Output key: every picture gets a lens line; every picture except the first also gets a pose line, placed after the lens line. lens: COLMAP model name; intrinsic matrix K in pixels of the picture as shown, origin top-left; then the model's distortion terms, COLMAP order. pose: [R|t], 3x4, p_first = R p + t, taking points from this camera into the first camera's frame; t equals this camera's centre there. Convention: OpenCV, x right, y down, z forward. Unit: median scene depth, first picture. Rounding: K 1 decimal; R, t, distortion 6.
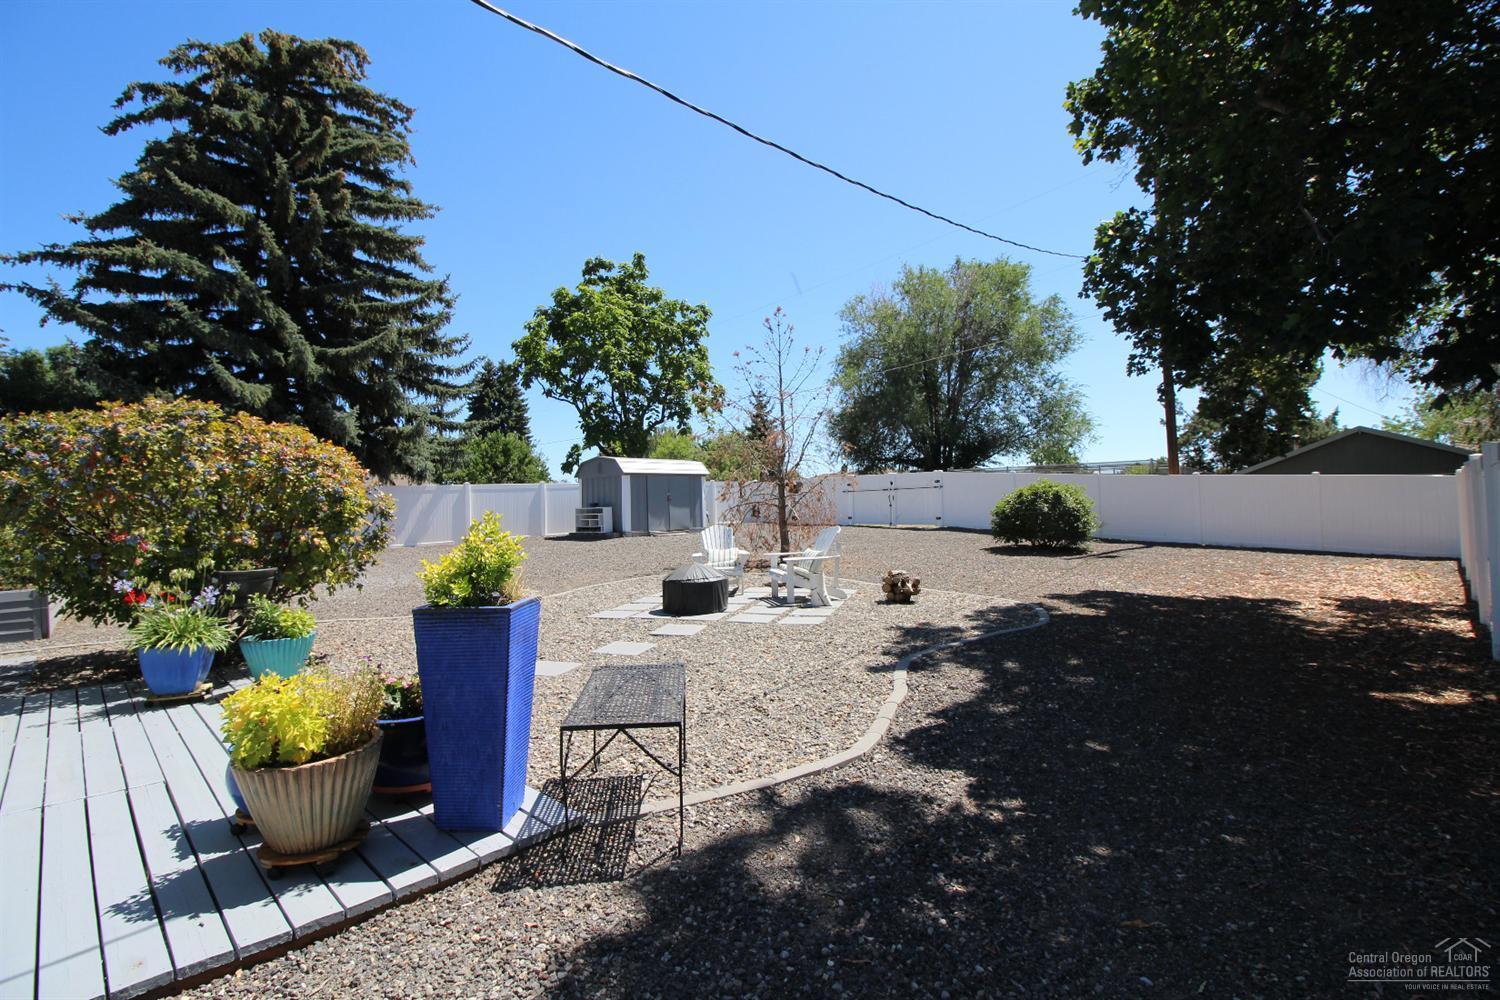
lens RADIAL K [[697.0, 0, 753.3], [0, 697.0, 491.7], [0, 0, 1]] dist [0.000170, -0.013743]
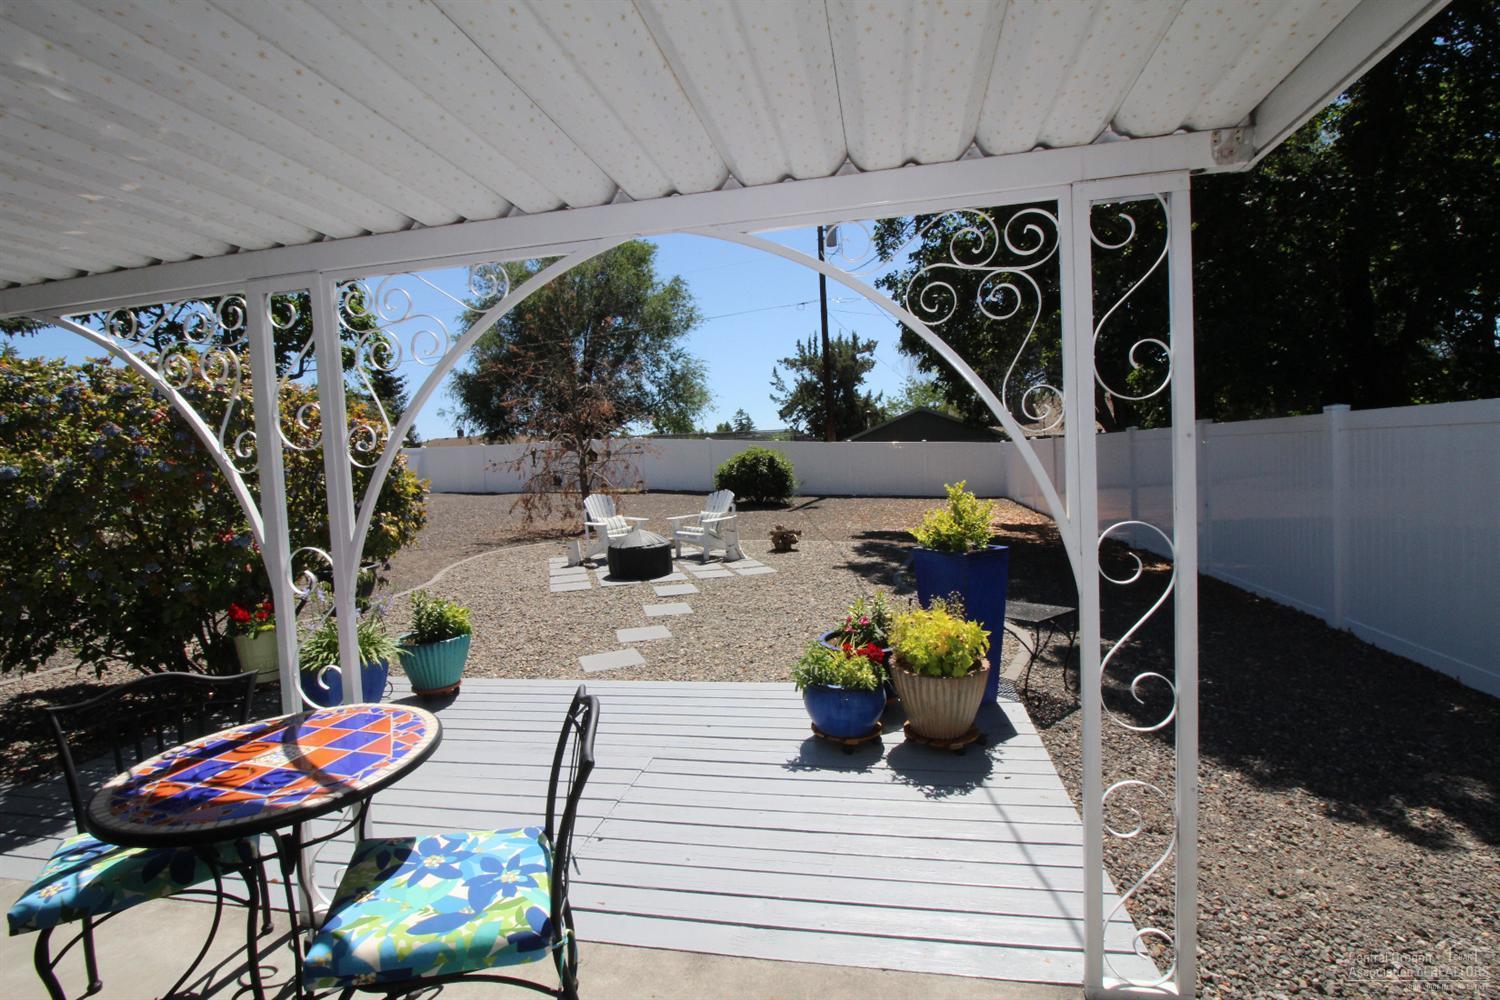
lens RADIAL K [[697.0, 0, 753.3], [0, 697.0, 491.7], [0, 0, 1]] dist [0.000170, -0.013743]
pose [[0.832054, -0.040020, 0.553249, -0.702406], [0.011436, 0.998420, 0.055023, -0.015734], [-0.554577, -0.039455, 0.831197, 0.041573]]
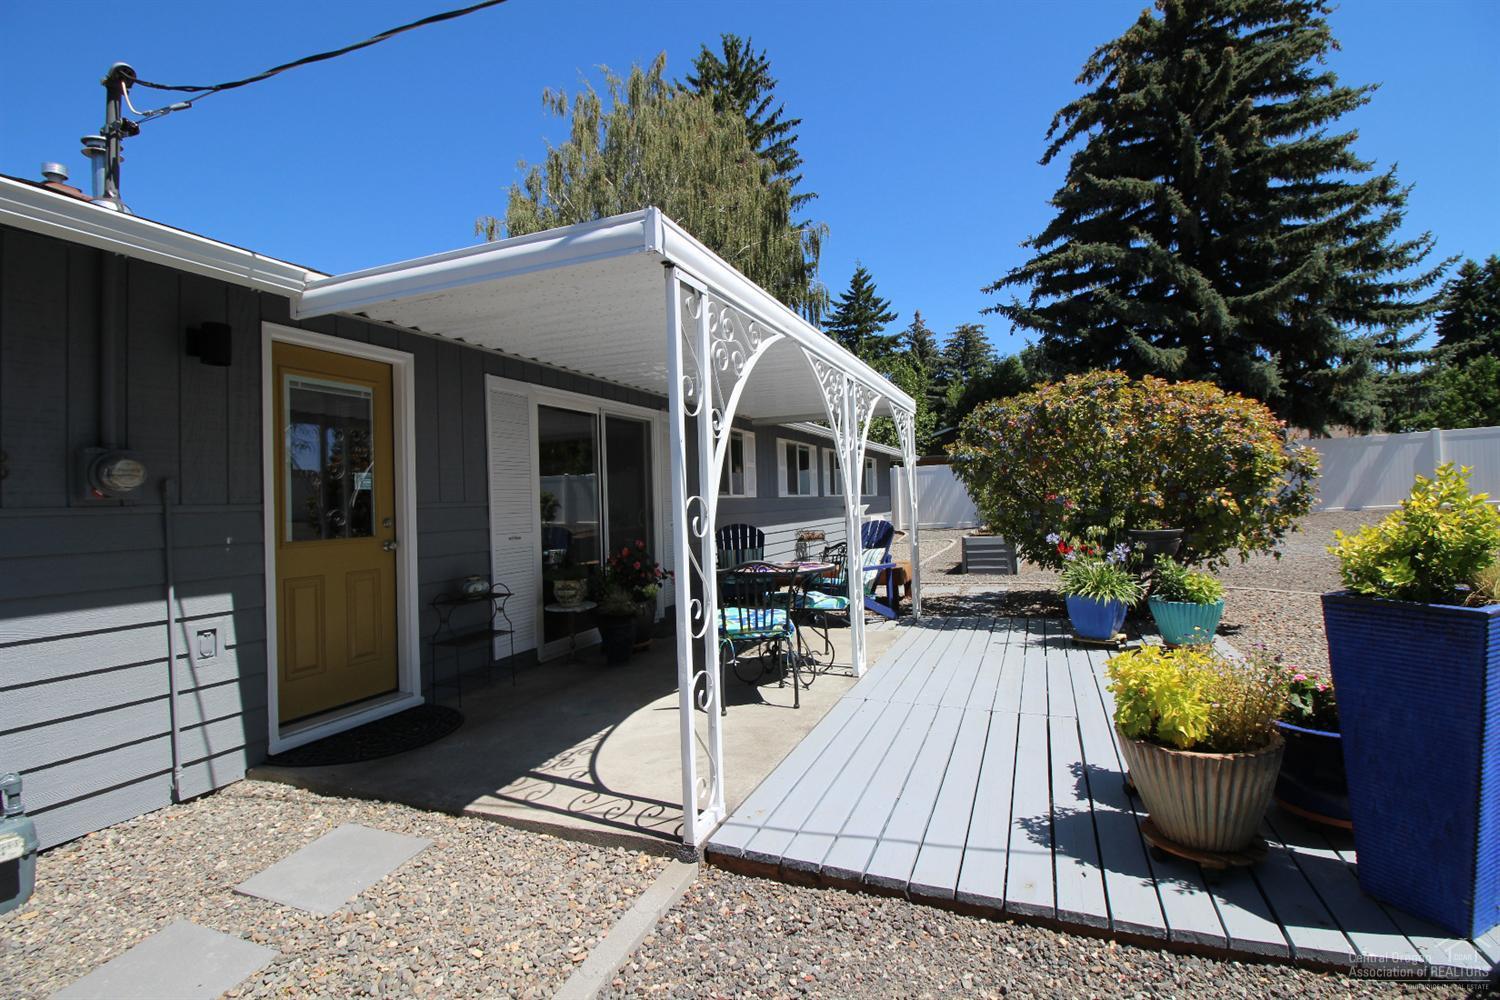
lens RADIAL K [[697.0, 0, 753.3], [0, 697.0, 491.7], [0, 0, 1]] dist [0.000170, -0.013743]
pose [[0.384982, 0.001667, -0.922922, -0.012209], [0.051025, 0.998430, 0.023088, 0.002912], [0.921512, -0.055980, 0.384293, 0.061008]]
